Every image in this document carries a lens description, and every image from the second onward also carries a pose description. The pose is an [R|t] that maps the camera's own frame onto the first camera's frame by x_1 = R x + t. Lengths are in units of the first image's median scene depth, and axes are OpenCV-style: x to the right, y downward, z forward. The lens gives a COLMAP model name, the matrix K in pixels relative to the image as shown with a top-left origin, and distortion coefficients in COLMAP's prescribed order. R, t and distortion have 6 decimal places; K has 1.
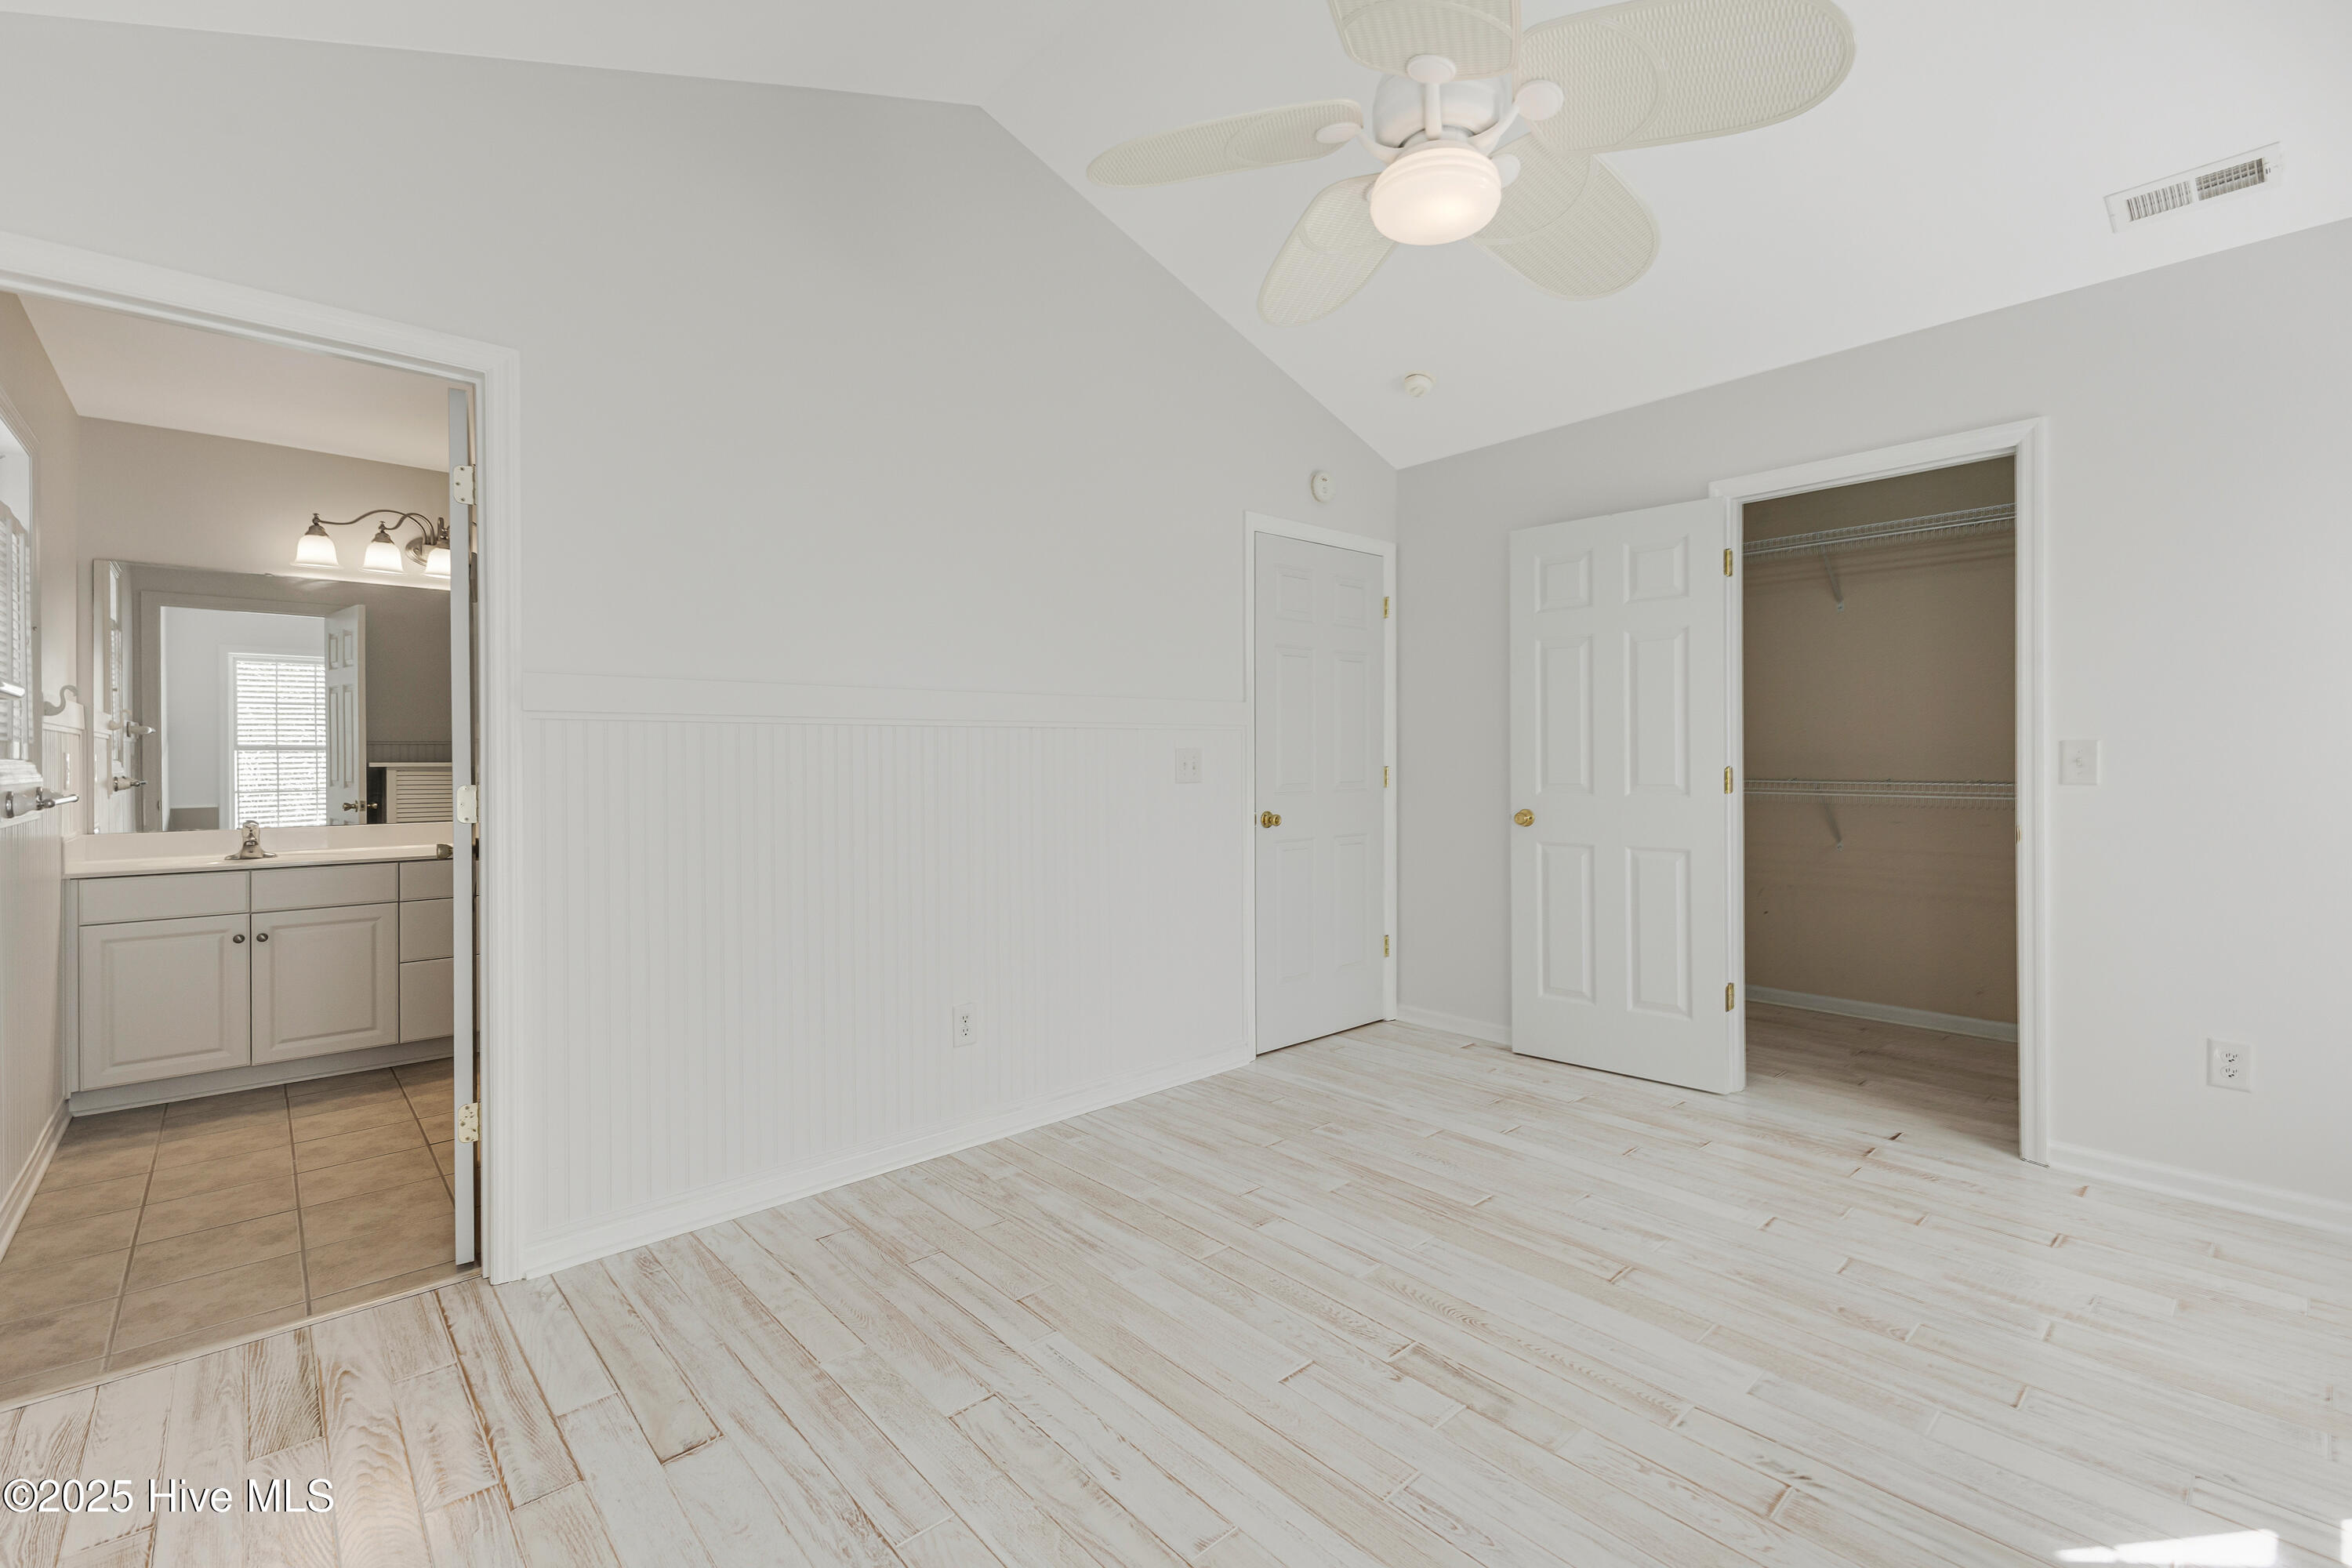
lens RADIAL K [[1033.7, 0, 1175.1], [0, 1033.7, 761.0], [0, 0, 1]] dist [0.009286, -0.000667]
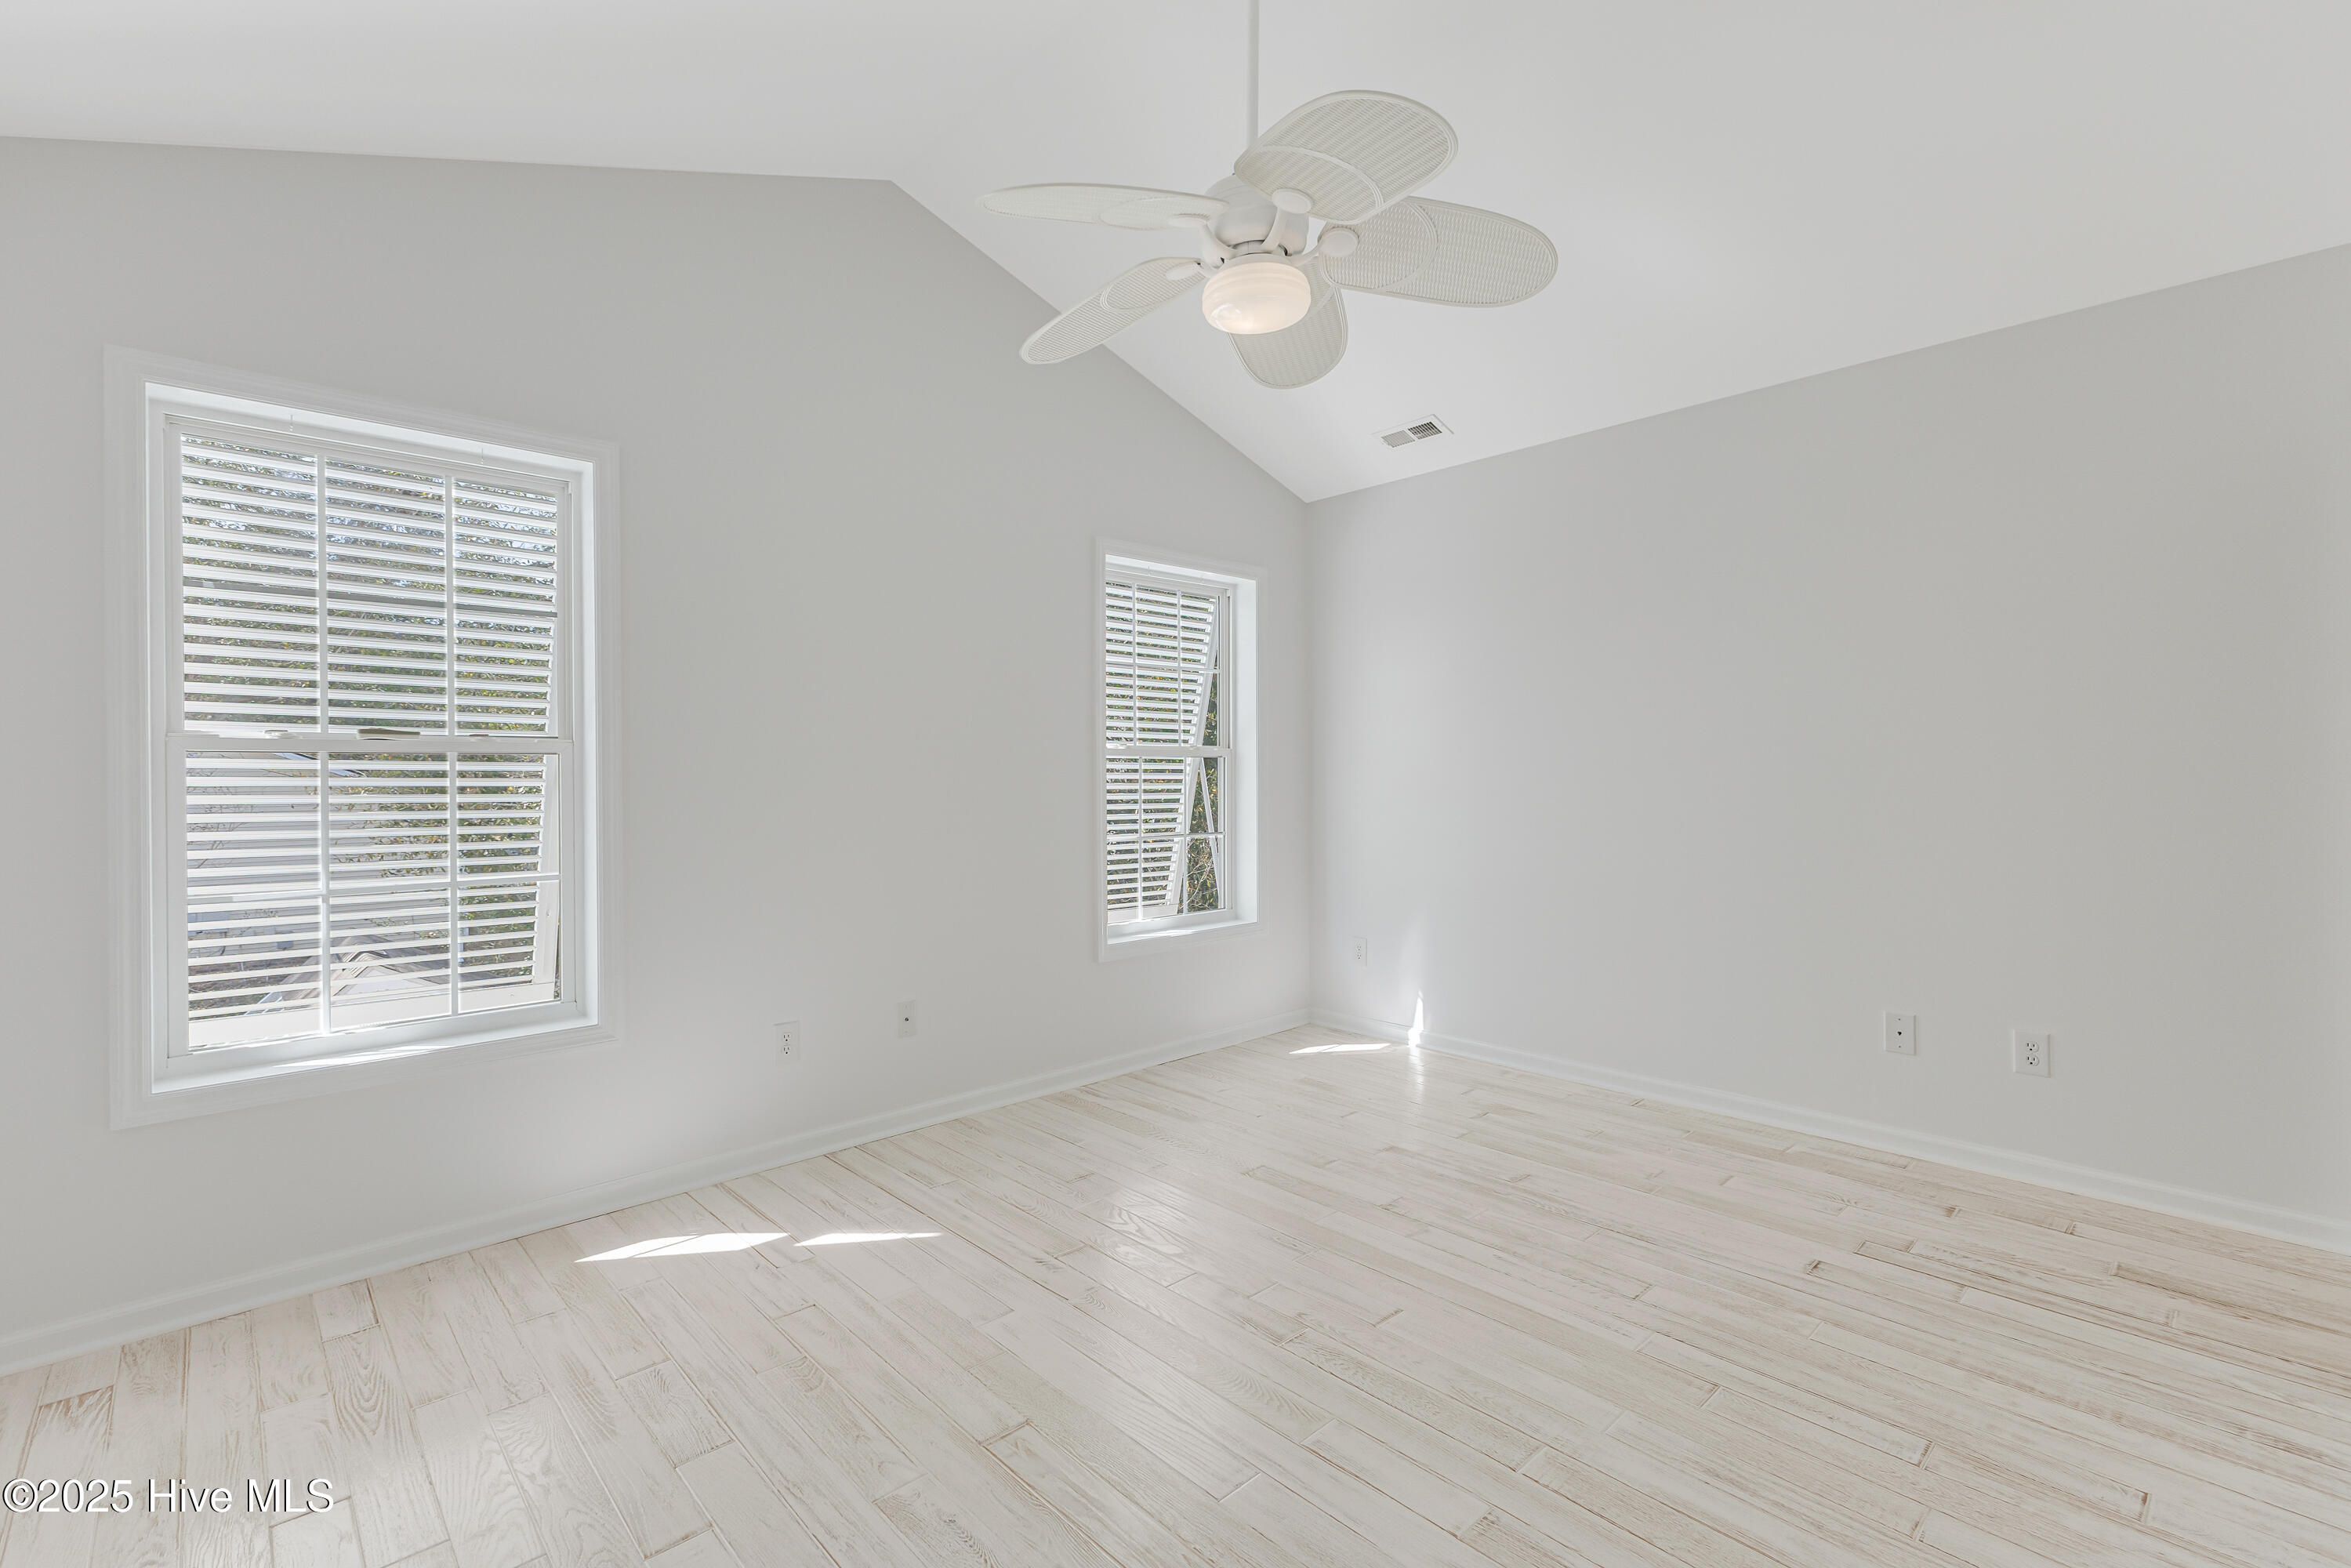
lens RADIAL K [[1033.3, 0, 1174.6], [0, 1033.3, 761.1], [0, 0, 1]] dist [0.009286, -0.000667]
pose [[-0.999710, 0.017099, -0.016962, 0.353306], [0.017171, 0.999844, -0.004102, -0.020473], [0.016889, -0.004392, -0.999848, 2.092155]]
